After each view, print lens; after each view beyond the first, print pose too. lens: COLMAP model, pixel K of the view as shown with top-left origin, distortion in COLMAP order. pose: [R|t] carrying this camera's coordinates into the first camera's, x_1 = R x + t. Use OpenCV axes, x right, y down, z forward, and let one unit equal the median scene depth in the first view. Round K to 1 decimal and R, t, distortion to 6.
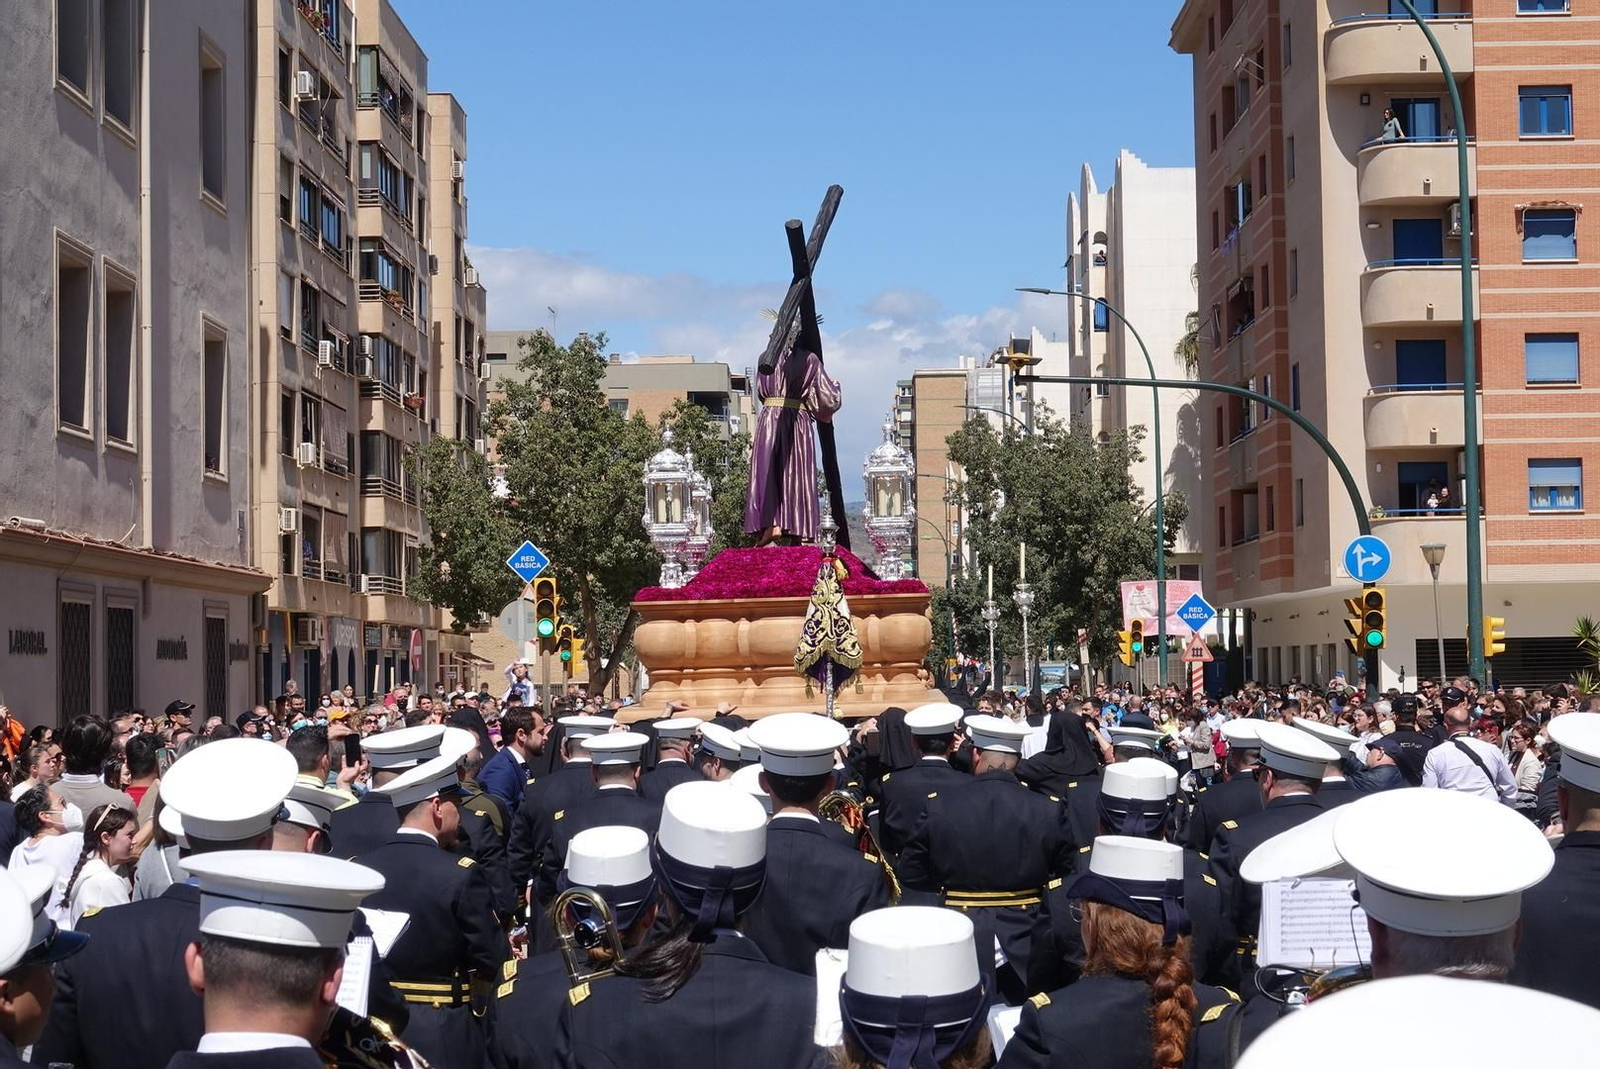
lens RADIAL K [[3156.5, 0, 830.9], [0, 3156.5, 536.2], [0, 0, 1]] dist [-0.003966, -0.021982]
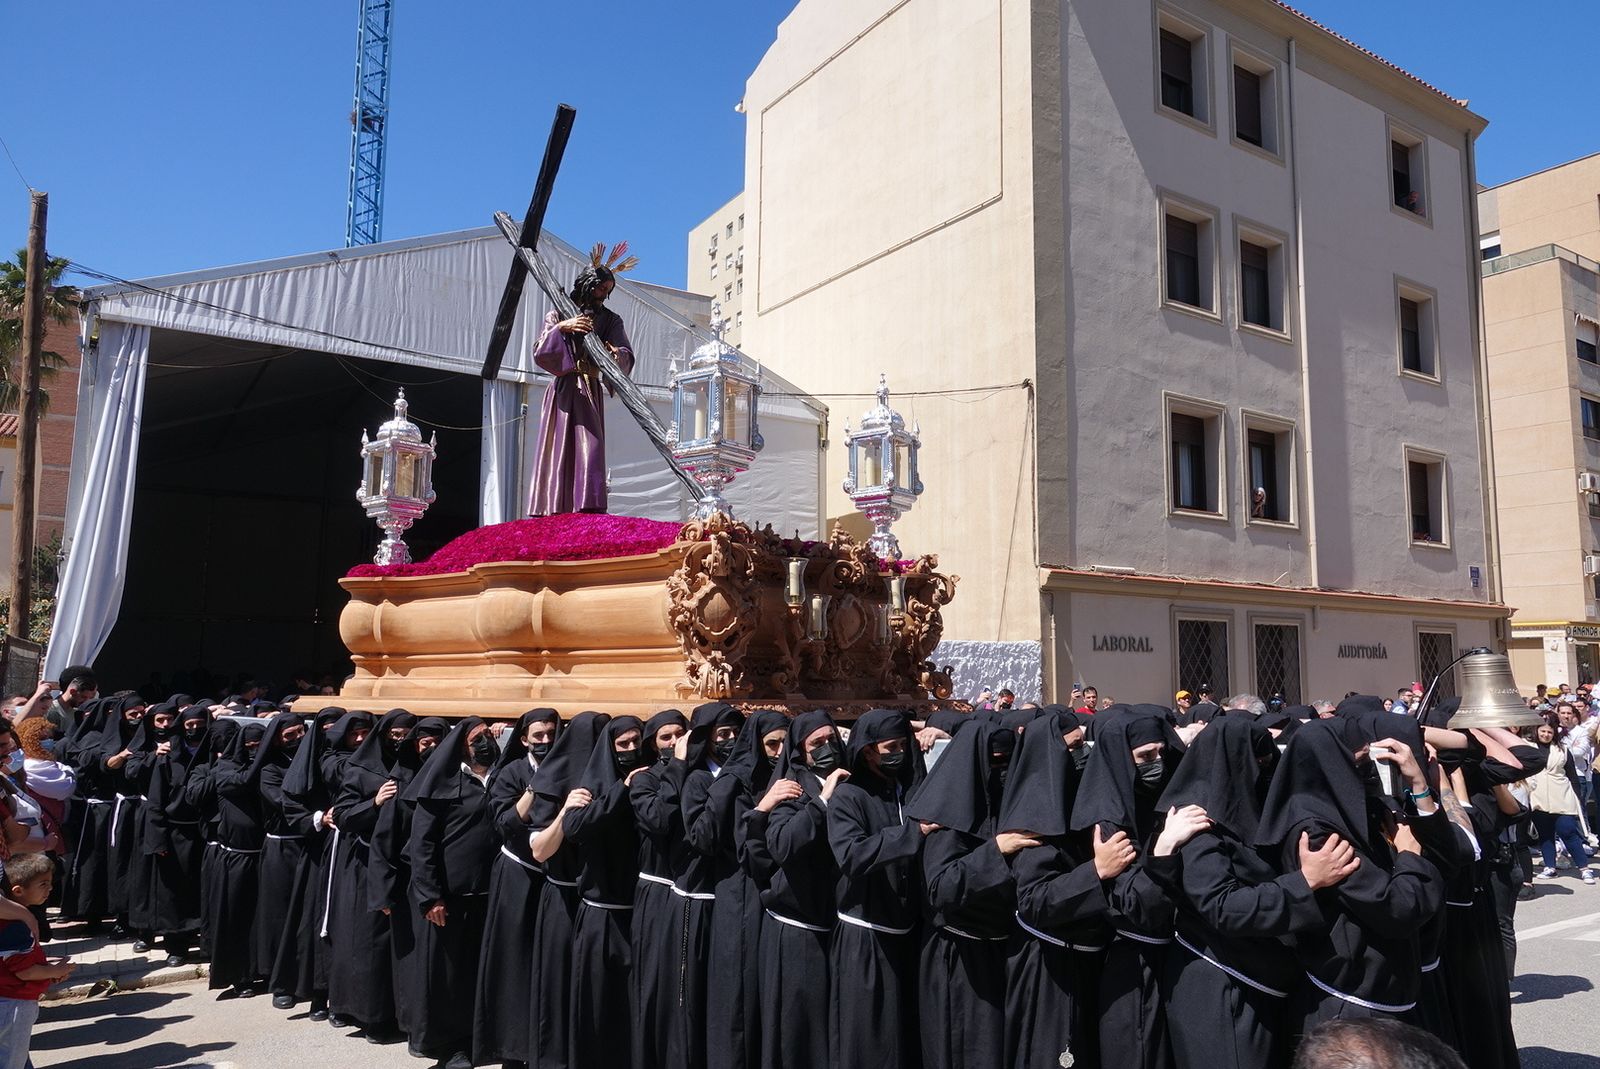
lens RADIAL K [[1108.2, 0, 802.7], [0, 1108.2, 531.7], [0, 0, 1]] dist [-0.004115, -0.001668]
pose [[0.550086, -0.079894, -0.831278, 0.111162], [0.016979, 0.996277, -0.084516, 0.018618], [0.834936, 0.032377, 0.549395, 0.476011]]
